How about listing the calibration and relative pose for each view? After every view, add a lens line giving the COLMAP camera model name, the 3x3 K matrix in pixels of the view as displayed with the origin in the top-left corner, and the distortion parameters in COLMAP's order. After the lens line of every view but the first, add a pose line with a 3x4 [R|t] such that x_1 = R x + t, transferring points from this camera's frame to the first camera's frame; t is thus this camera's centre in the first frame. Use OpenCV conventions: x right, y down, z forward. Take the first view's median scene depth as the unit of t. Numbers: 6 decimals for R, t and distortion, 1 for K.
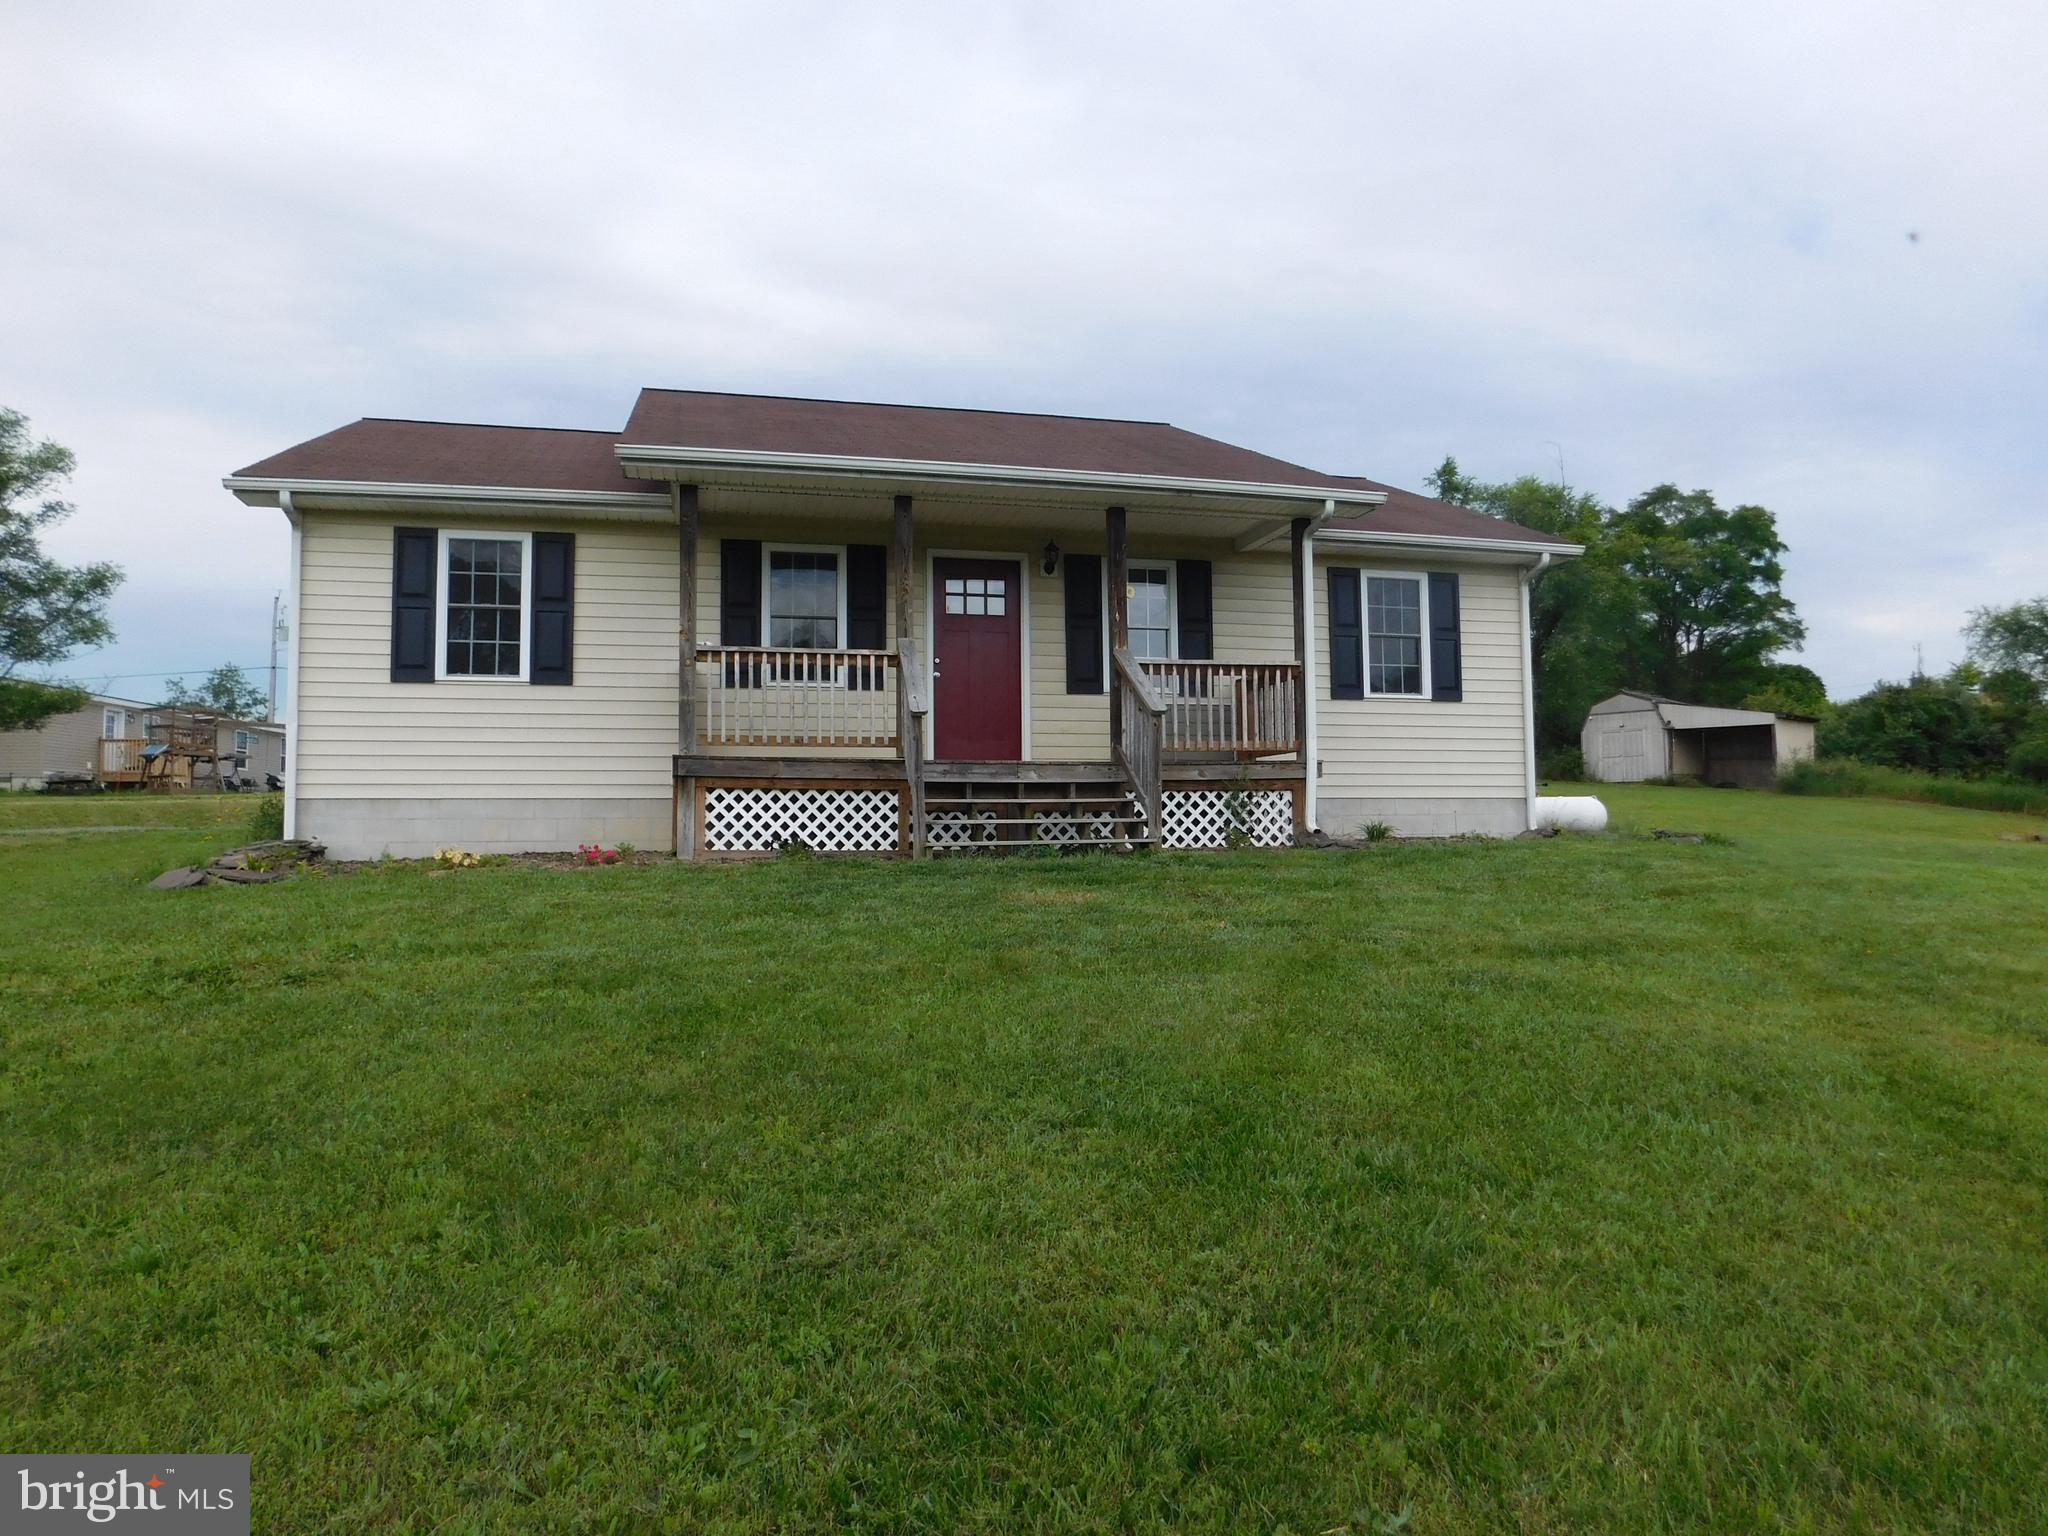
lens RADIAL K [[1357.1, 0, 1040.2], [0, 1357.1, 761.1], [0, 0, 1]] dist [-0.073611, 0.058726]
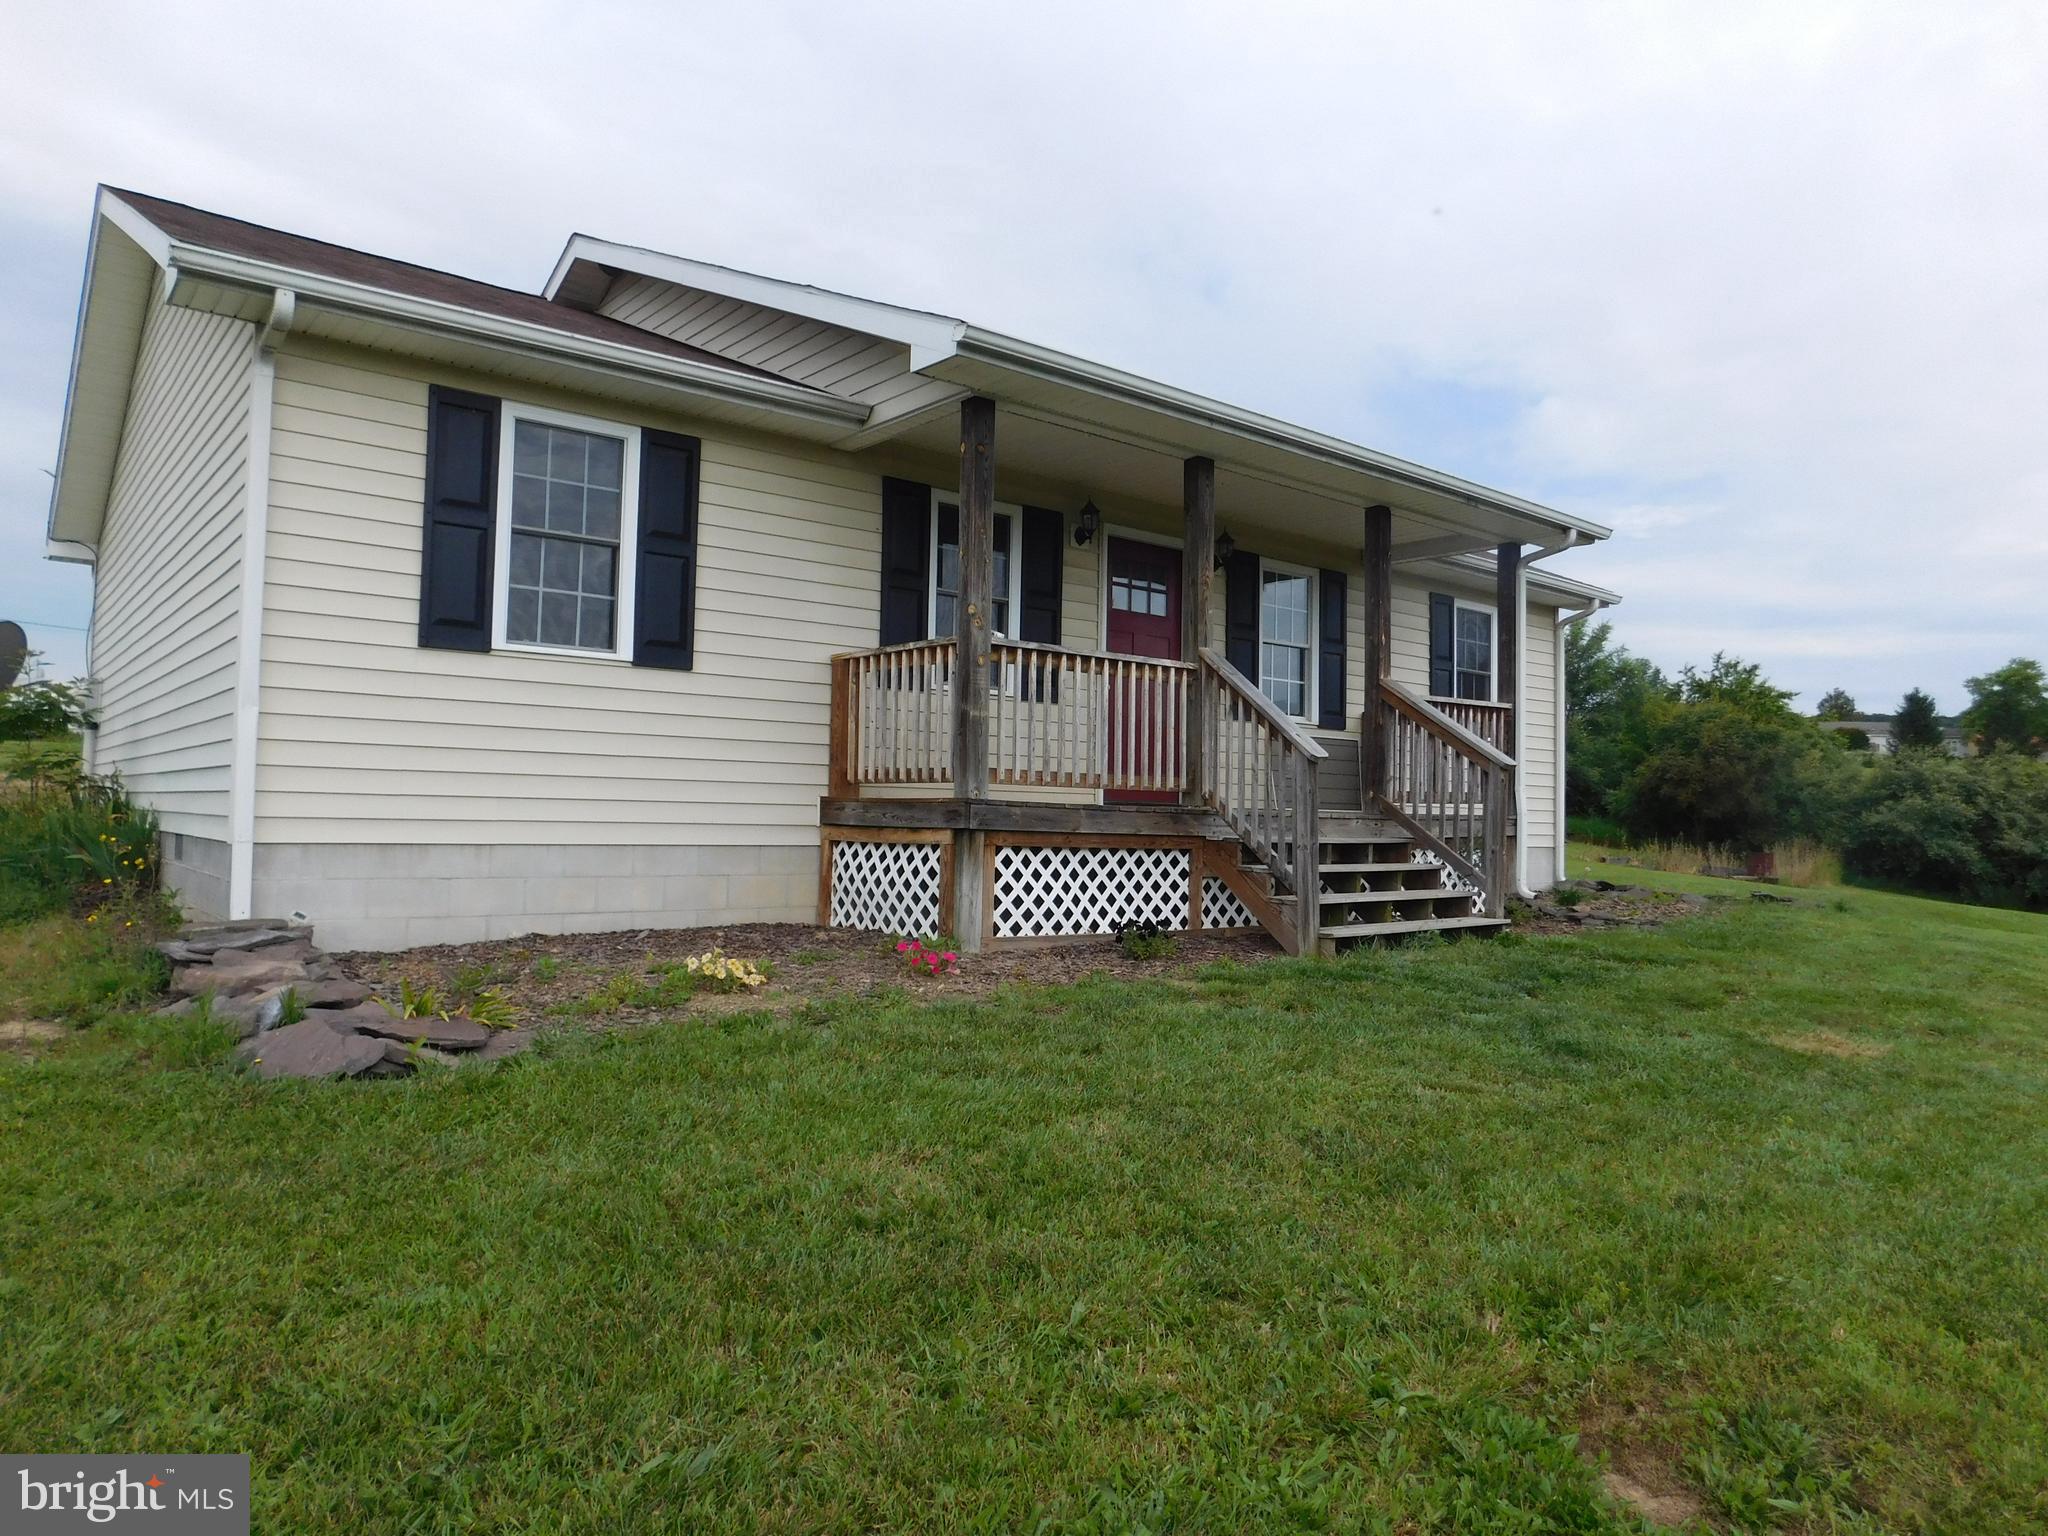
lens RADIAL K [[1357.1, 0, 1021.1], [0, 1357.1, 770.7], [0, 0, 1]] dist [-0.073611, 0.058726]
pose [[0.903841, 0.041972, 0.425806, -0.491352], [-0.054237, 0.998388, 0.016715, -0.028585], [-0.424418, -0.038202, 0.904660, 0.346979]]
